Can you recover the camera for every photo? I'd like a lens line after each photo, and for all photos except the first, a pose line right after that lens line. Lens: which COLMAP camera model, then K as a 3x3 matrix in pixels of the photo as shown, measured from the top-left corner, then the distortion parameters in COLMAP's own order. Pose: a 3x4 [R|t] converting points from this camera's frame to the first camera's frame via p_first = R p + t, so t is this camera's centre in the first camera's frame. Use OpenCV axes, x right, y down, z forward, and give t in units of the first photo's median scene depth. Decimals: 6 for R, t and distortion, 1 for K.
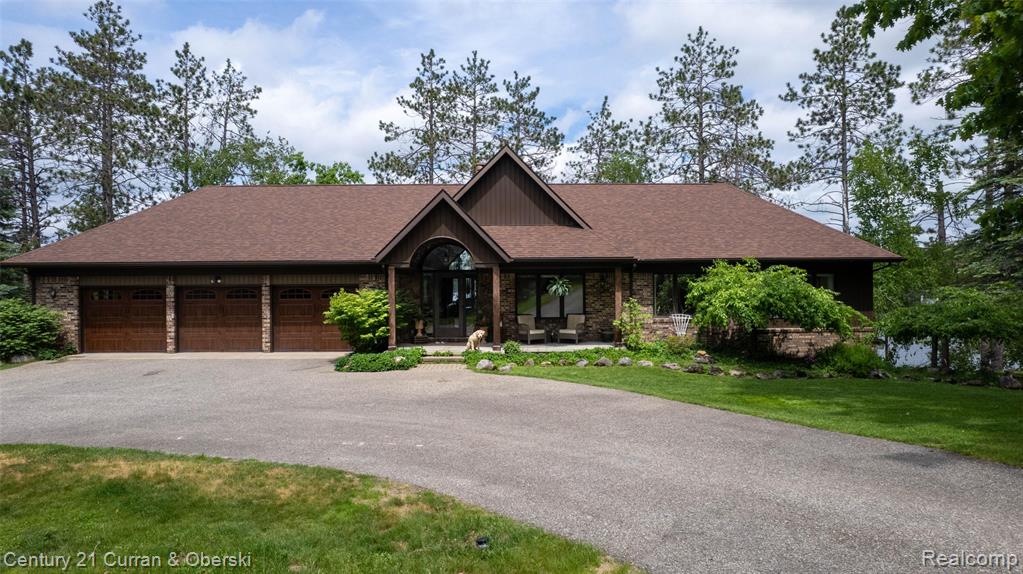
lens RADIAL K [[640.0, 0, 511.5], [0, 640.0, 287.0], [0, 0, 1]] dist [-0.078241, 0.065694]
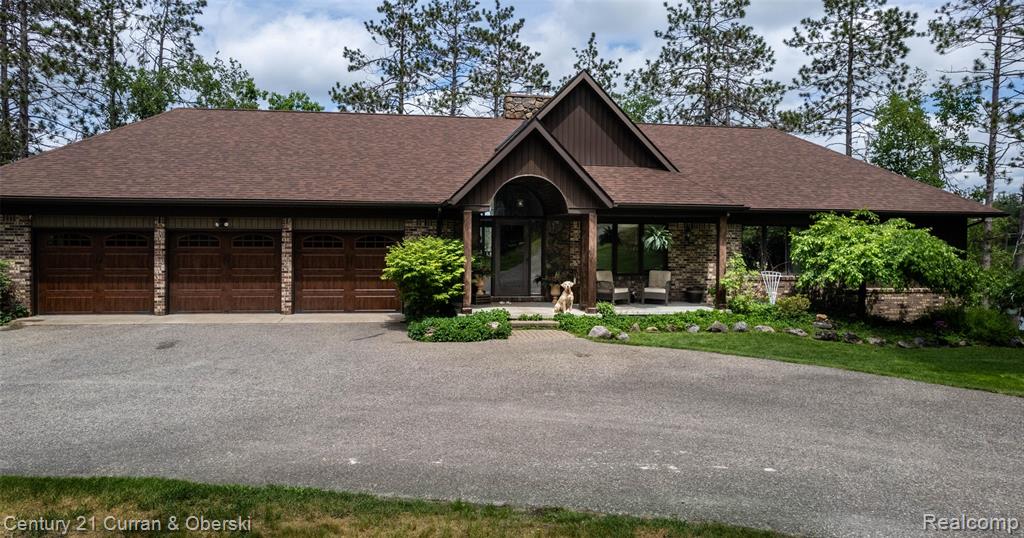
lens RADIAL K [[656.8, 0, 497.4], [0, 656.8, 245.5], [0, 0, 1]] dist [-0.075550, 0.085951]
pose [[0.992283, 0.014514, 0.123139, -0.222358], [-0.016105, 0.999799, 0.011940, 0.001993], [-0.122941, -0.013831, 0.992318, 0.146920]]
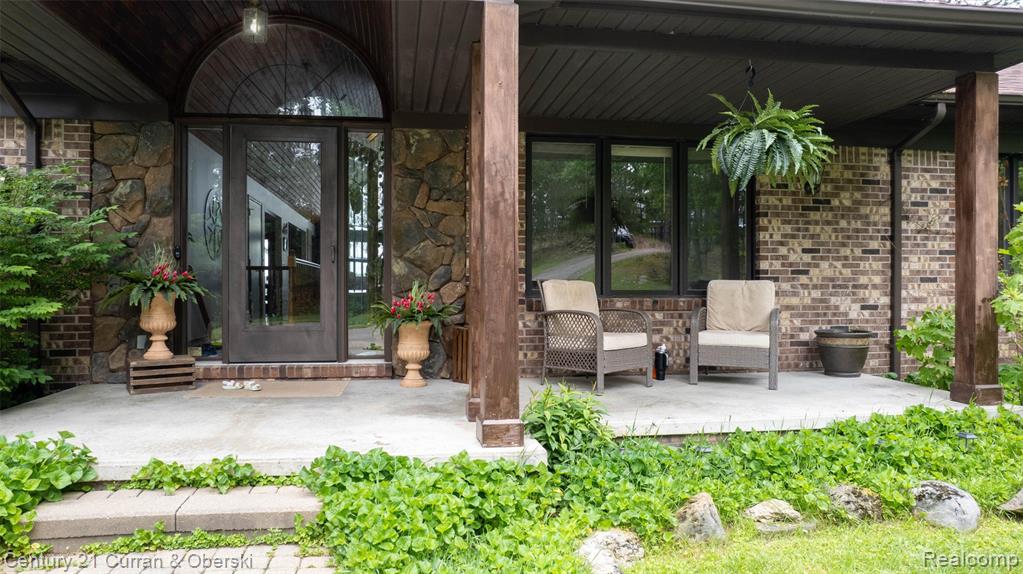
lens RADIAL K [[640.0, 0, 511.5], [0, 640.0, 287.0], [0, 0, 1]] dist [-0.078241, 0.065694]
pose [[0.989225, 0.007697, 0.146201, -0.041738], [-0.006217, 0.999925, -0.010577, 0.048916], [-0.146271, 0.009554, 0.989198, 0.718460]]
